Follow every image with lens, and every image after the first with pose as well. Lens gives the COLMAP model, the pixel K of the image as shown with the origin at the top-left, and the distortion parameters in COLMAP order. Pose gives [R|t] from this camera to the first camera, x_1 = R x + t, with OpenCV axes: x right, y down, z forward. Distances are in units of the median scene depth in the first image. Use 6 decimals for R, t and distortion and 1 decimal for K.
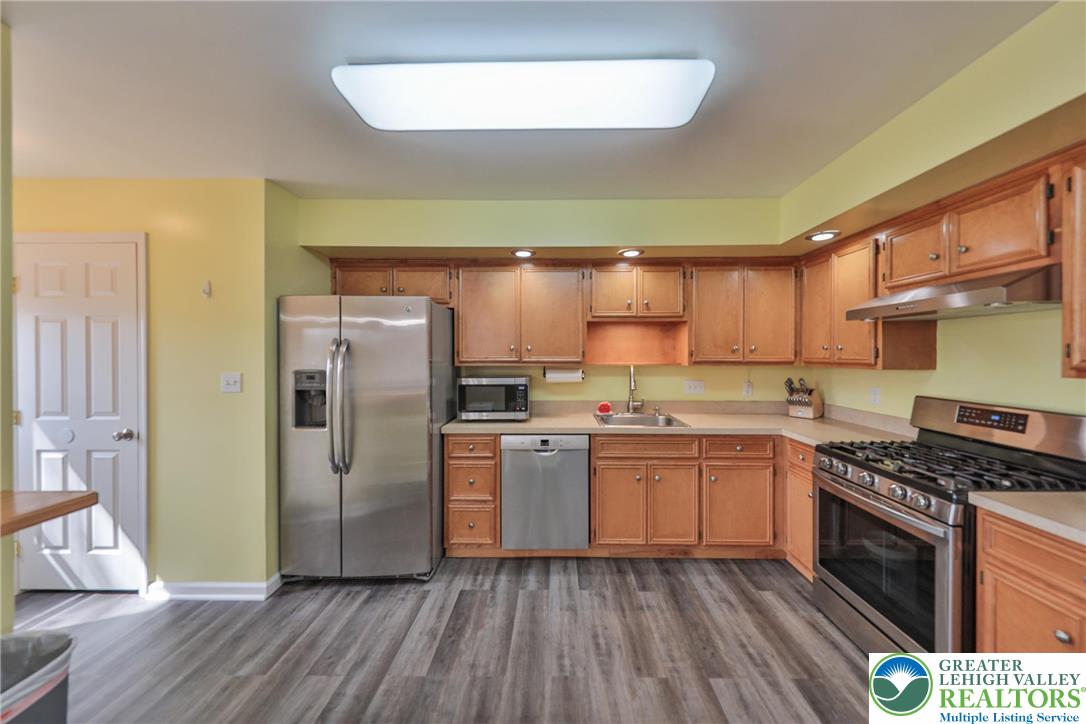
lens RADIAL K [[385.1, 0, 547.3], [0, 385.1, 356.7], [0, 0, 1]] dist [-0.001459, -0.000167]
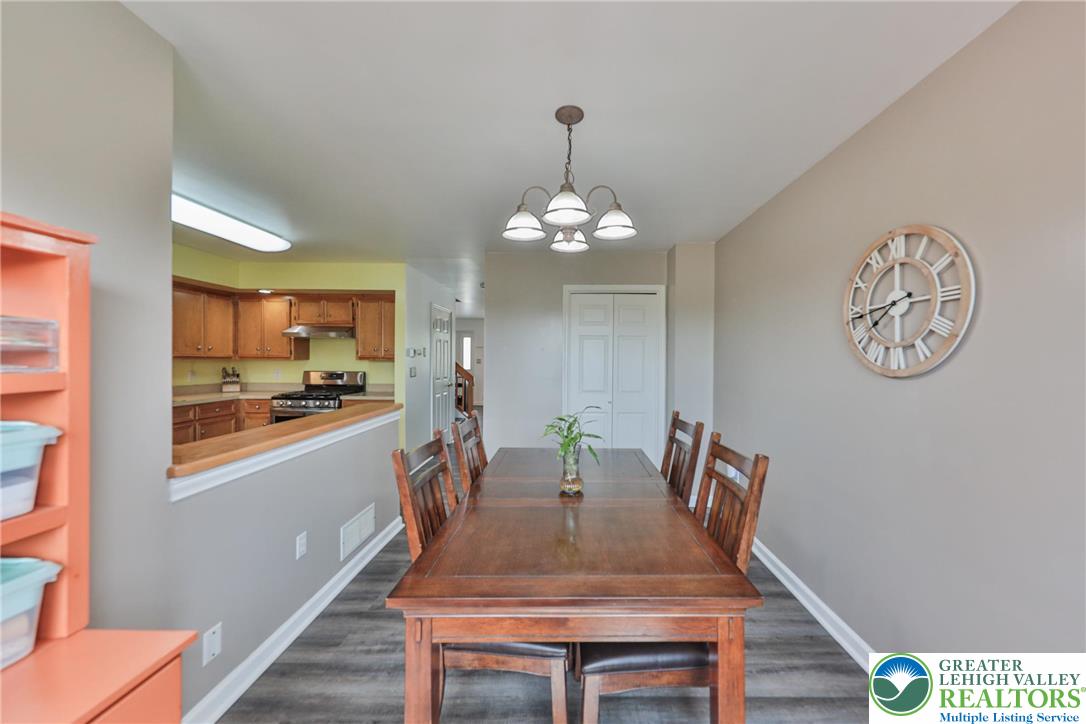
lens RADIAL K [[385.1, 0, 549.7], [0, 385.1, 359.1], [0, 0, 1]] dist [-0.001459, -0.000167]
pose [[0.008002, 0.002491, 0.999965, -1.124955], [-0.001322, 0.999996, -0.002481, 0.027959], [-0.999967, -0.001302, 0.008005, -0.413840]]
